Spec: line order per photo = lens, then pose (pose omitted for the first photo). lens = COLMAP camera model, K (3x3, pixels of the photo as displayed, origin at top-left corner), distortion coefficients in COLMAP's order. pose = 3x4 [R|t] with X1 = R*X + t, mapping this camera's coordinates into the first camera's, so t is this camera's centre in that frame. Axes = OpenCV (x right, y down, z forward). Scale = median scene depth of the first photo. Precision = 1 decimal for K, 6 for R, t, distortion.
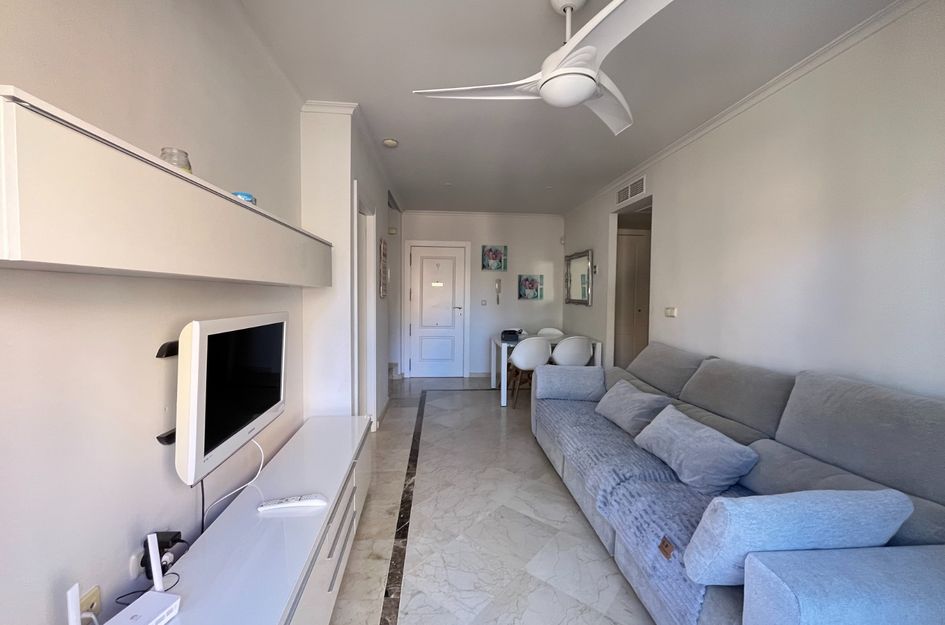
lens RADIAL K [[382.0, 0, 470.5], [0, 382.0, 310.8], [0, 0, 1]] dist [-0.003272, 0.000704]
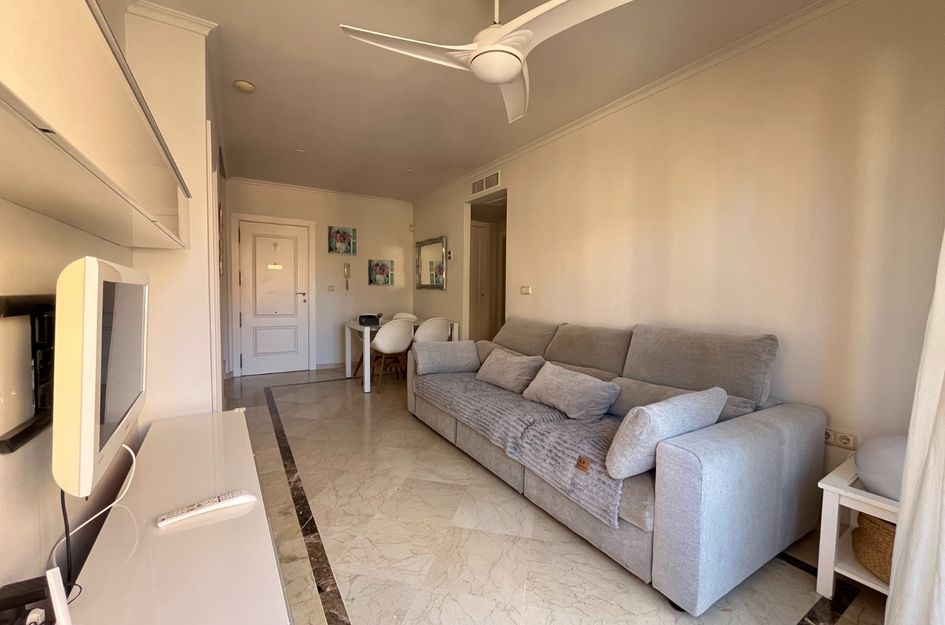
lens RADIAL K [[382.0, 0, 474.3], [0, 382.0, 309.4], [0, 0, 1]] dist [-0.003272, 0.000704]
pose [[0.894753, -0.020934, 0.446070, -0.180123], [0.015125, 0.999748, 0.016578, 0.052745], [-0.446304, -0.008086, 0.894845, 0.033878]]
